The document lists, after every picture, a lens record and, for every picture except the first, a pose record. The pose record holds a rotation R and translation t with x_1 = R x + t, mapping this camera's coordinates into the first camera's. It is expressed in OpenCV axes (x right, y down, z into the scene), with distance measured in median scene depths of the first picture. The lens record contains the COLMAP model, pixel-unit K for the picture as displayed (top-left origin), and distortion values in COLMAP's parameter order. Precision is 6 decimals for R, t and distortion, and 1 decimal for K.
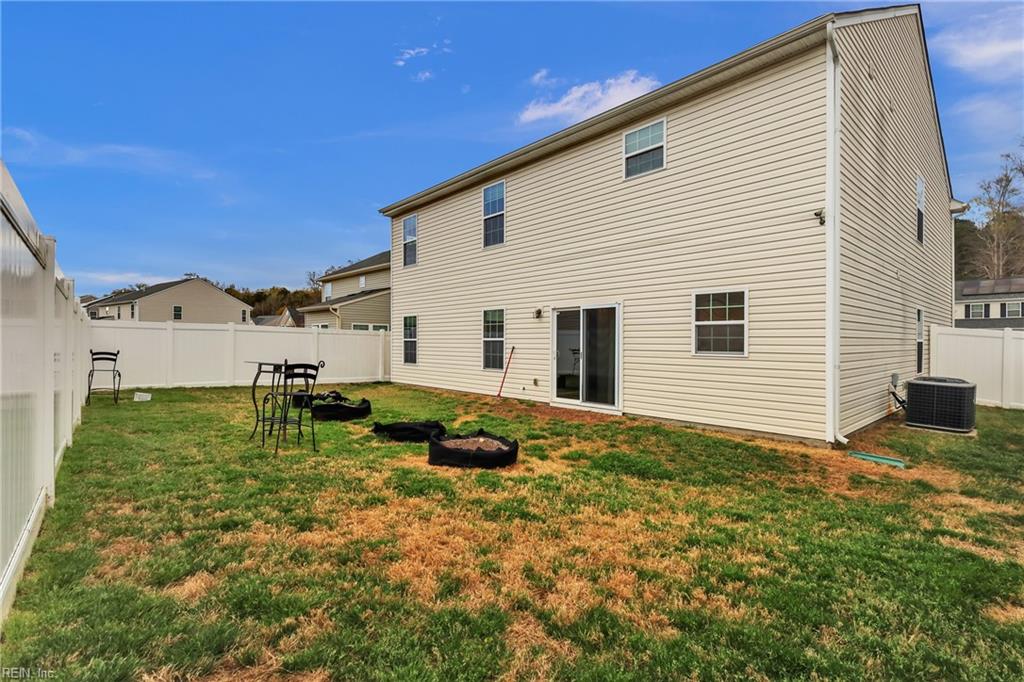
lens RADIAL K [[473.2, 0, 520.0], [0, 473.2, 337.2], [0, 0, 1]] dist [0.042413, 0.000063]
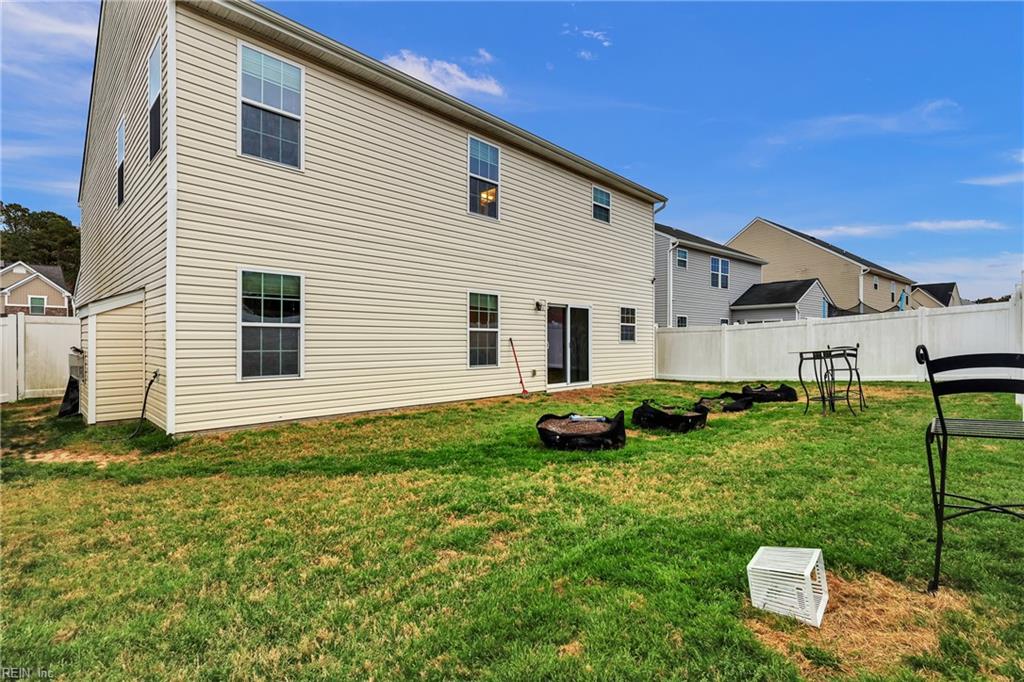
lens RADIAL K [[473.2, 0, 520.0], [0, 473.2, 337.2], [0, 0, 1]] dist [0.042413, 0.000063]
pose [[-0.056232, 0.006510, 0.998397, -0.986037], [-0.008922, 0.999936, -0.007022, 0.025290], [-0.998378, -0.009302, -0.056170, 1.095880]]
